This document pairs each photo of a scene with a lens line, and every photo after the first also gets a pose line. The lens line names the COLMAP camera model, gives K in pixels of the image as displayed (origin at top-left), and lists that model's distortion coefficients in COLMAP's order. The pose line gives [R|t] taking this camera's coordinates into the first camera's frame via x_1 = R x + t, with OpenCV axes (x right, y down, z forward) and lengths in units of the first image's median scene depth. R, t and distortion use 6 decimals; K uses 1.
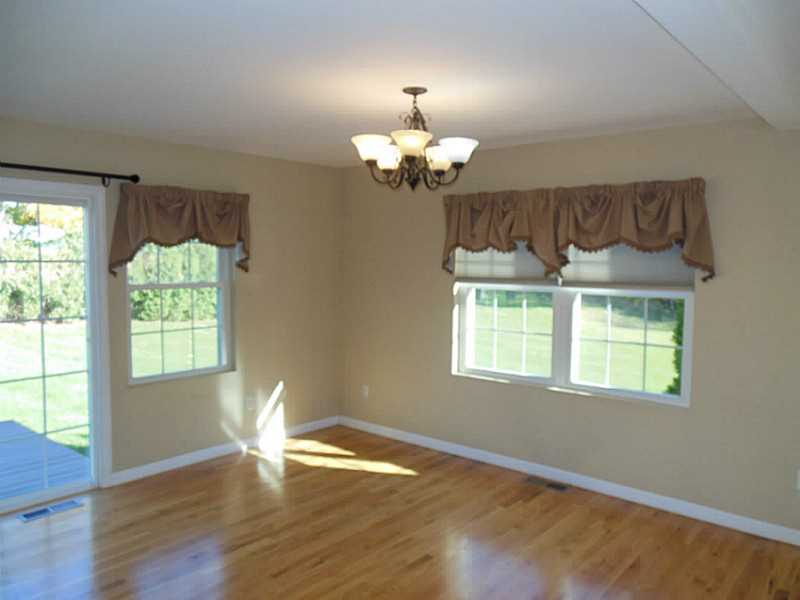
lens RADIAL K [[614.1, 0, 398.1], [0, 614.1, 298.5], [0, 0, 1]] dist [-0.057299, 0.093424]
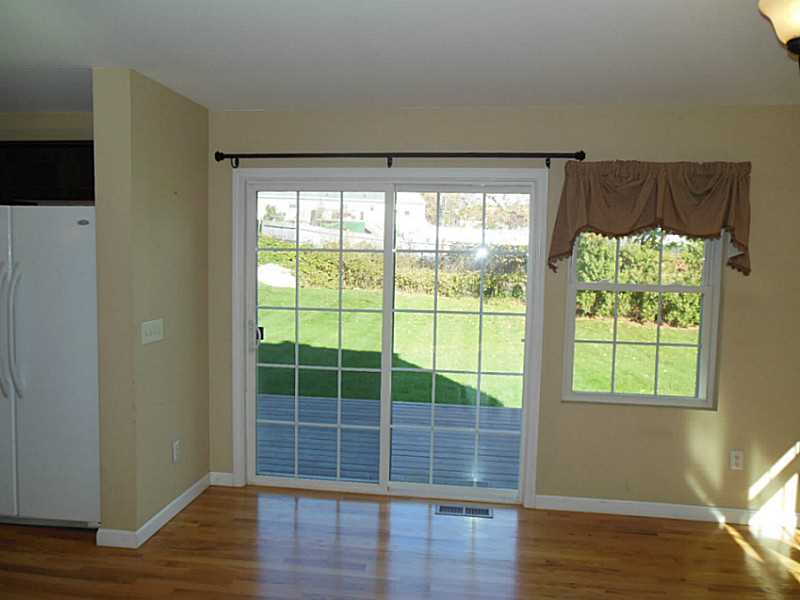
lens RADIAL K [[614.1, 0, 398.1], [0, 614.1, 298.5], [0, 0, 1]] dist [-0.057299, 0.093424]
pose [[0.553640, 0.071001, -0.829724, 0.114203], [-0.078680, 0.996361, 0.032761, -0.007554], [0.829031, 0.047145, 0.557212, 0.279534]]
